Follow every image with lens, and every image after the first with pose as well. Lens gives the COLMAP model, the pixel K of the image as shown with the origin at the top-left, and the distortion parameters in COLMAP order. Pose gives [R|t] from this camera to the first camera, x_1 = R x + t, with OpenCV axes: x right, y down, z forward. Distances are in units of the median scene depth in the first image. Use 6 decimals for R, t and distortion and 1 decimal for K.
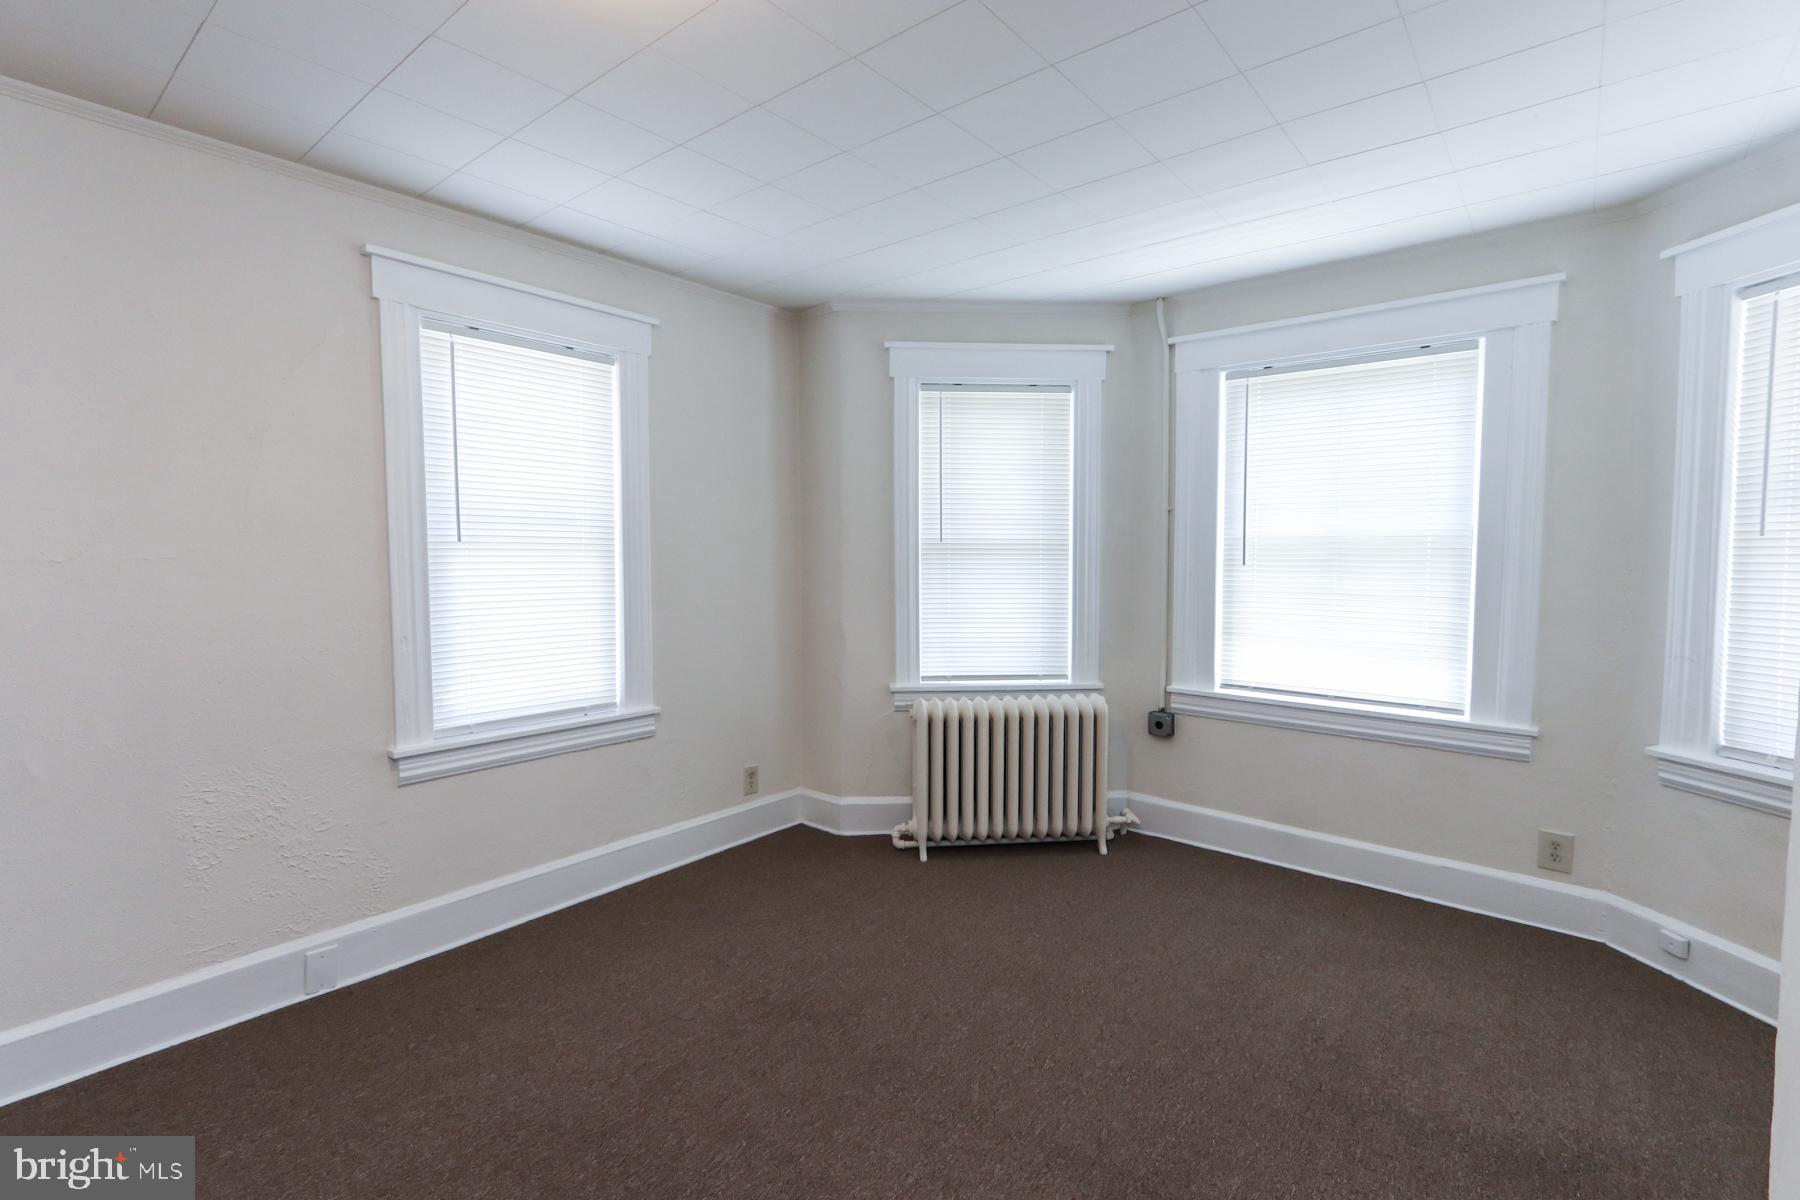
lens RADIAL K [[825.7, 0, 891.0], [0, 825.7, 596.1], [0, 0, 1]] dist [-0.001227, 0.005887]
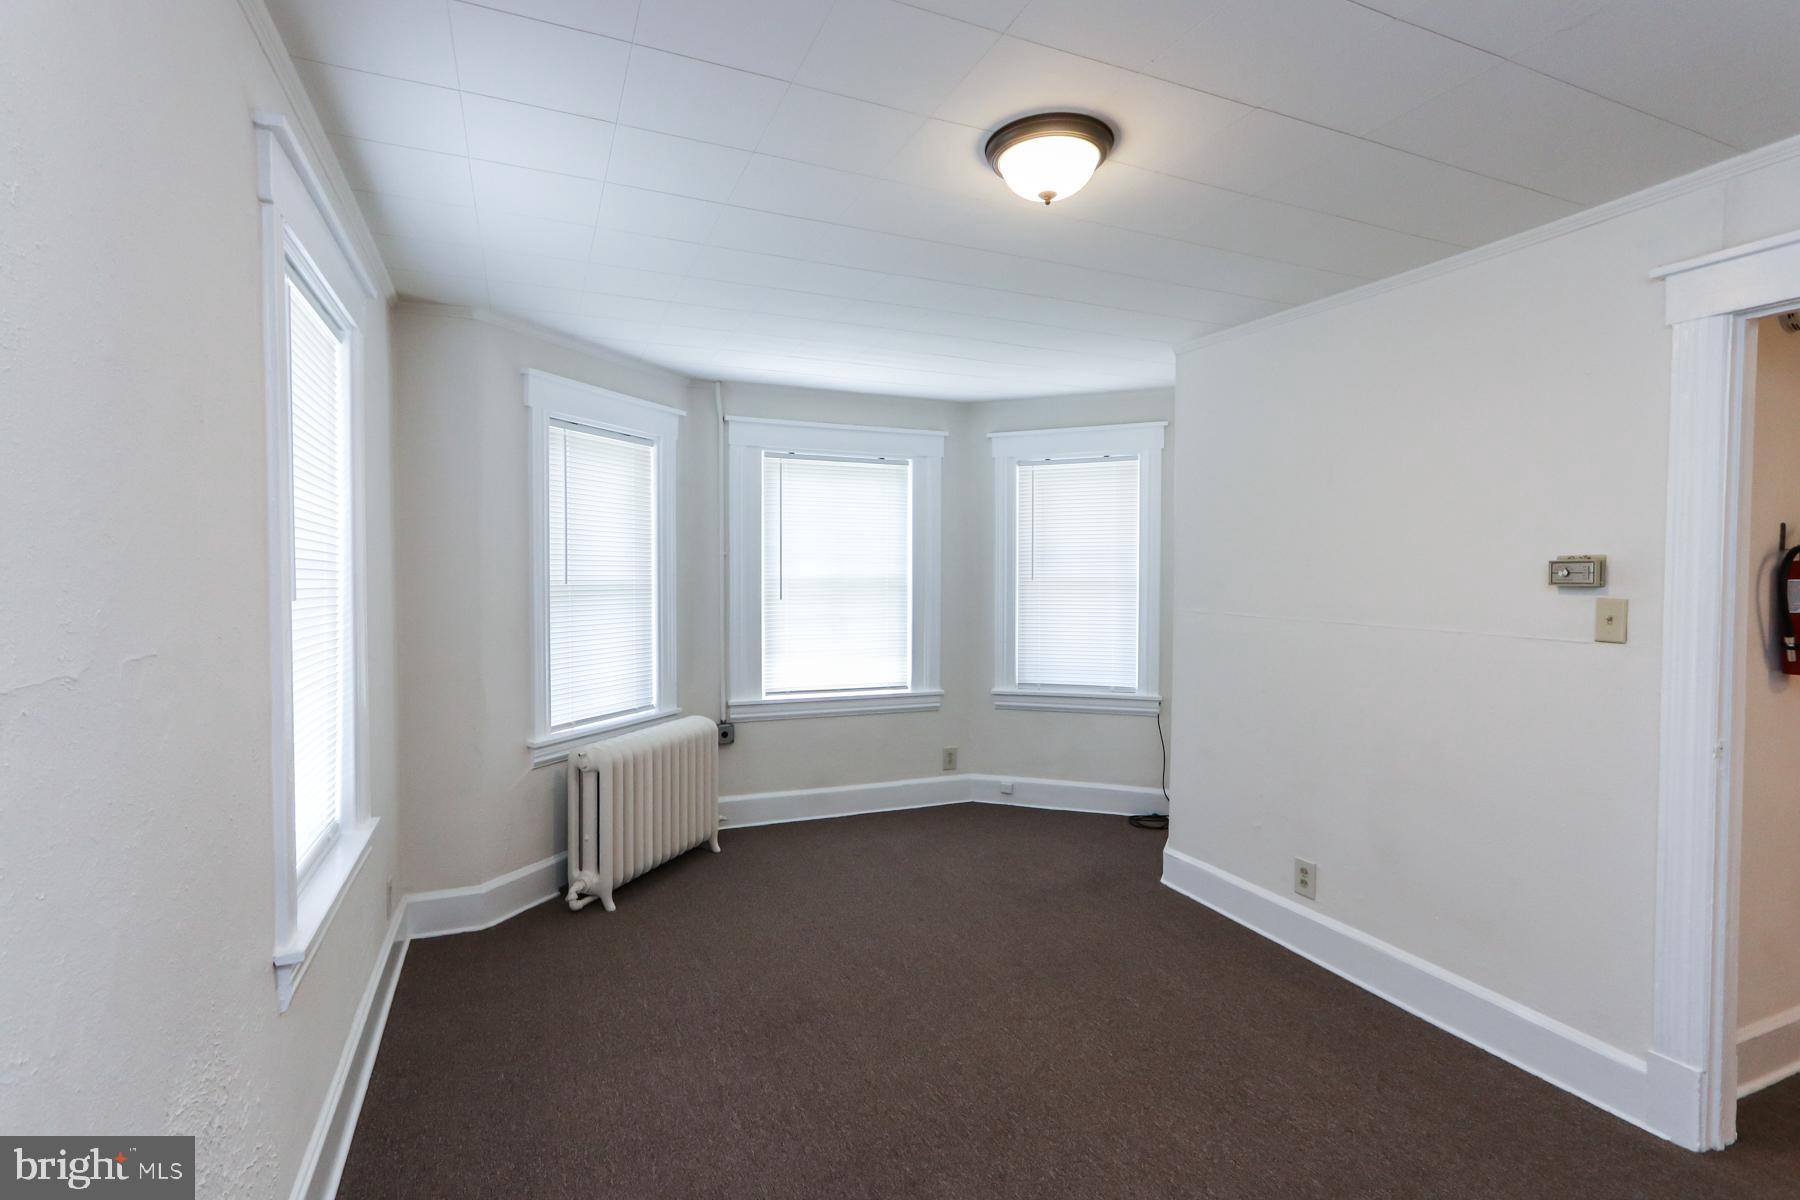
lens RADIAL K [[825.7, 0, 891.0], [0, 825.7, 596.1], [0, 0, 1]] dist [-0.001227, 0.005887]
pose [[0.464541, -0.021894, 0.885281, -0.640889], [0.054105, 0.998528, -0.003696, -0.027873], [-0.883897, 0.049615, 0.465042, 0.227973]]
